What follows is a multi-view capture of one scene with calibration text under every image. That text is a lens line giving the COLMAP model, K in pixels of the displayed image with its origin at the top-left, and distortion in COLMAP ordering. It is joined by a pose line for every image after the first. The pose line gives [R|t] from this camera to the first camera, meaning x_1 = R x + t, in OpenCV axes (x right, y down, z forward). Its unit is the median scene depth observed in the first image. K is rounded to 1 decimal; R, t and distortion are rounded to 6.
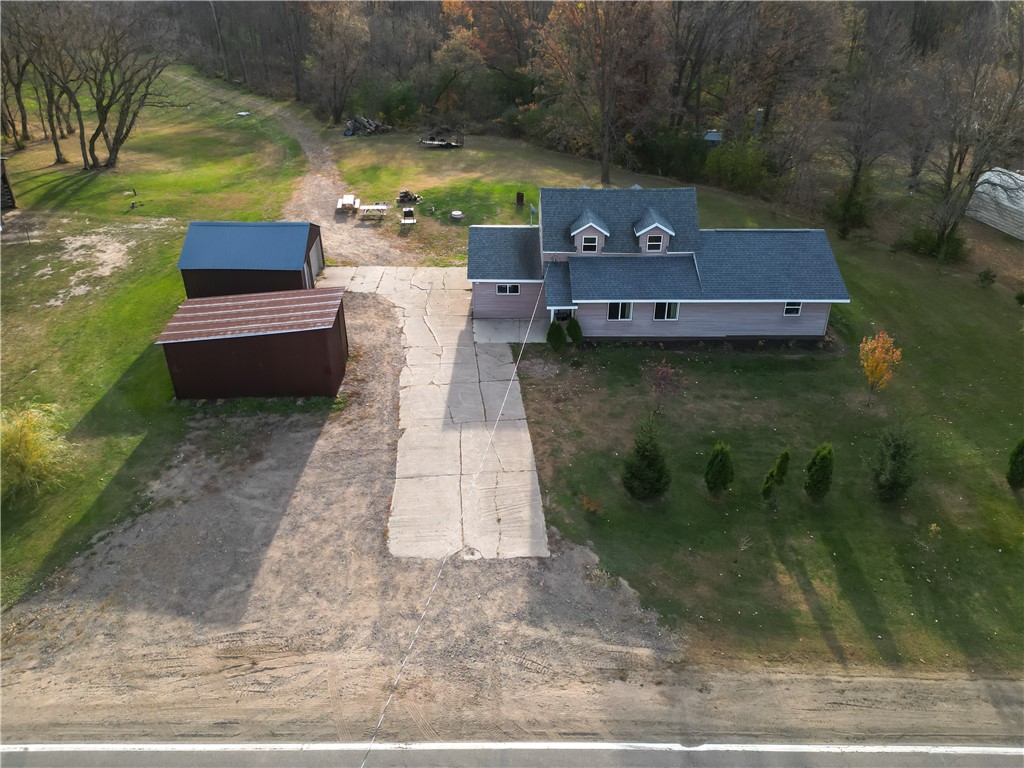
lens RADIAL K [[757.8, 0, 528.2], [0, 757.8, 312.1], [0, 0, 1]] dist [0.085505, -0.074015]
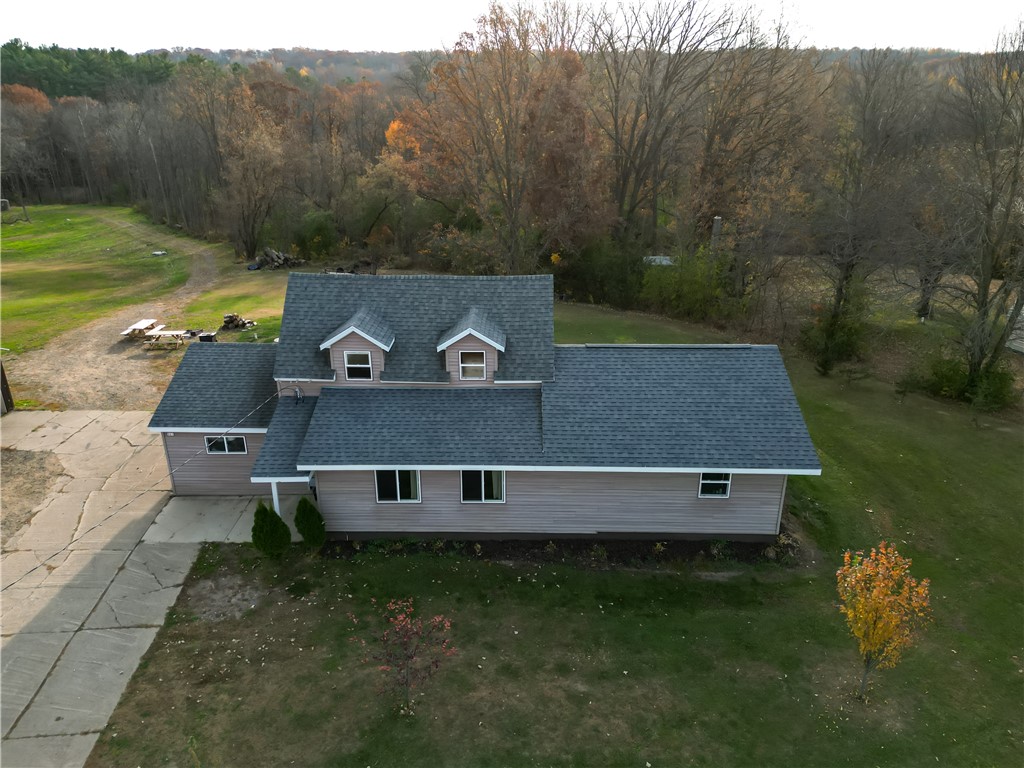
lens RADIAL K [[732.1, 0, 512.5], [0, 732.1, 407.6], [0, 0, 1]] dist [0.087733, -0.078382]
pose [[0.999278, 0.003906, -0.037786, 0.240849], [-0.007205, 0.996132, -0.087576, -0.012626], [0.037298, 0.087785, 0.995441, 0.511759]]
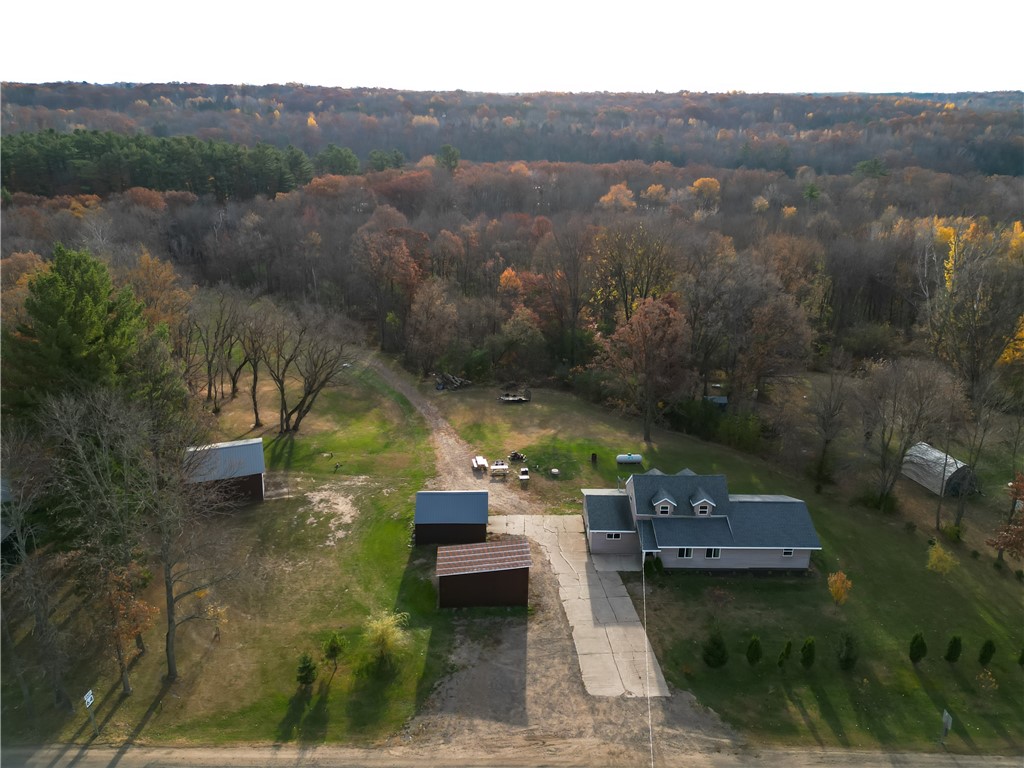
lens RADIAL K [[761.0, 0, 517.0], [0, 761.0, 364.7], [0, 0, 1]] dist [0.096475, -0.087150]
pose [[0.999997, -0.000307, -0.002436, -0.263626], [-0.000114, 0.985320, -0.170715, -0.129744], [0.002453, 0.170715, 0.985317, -0.800451]]
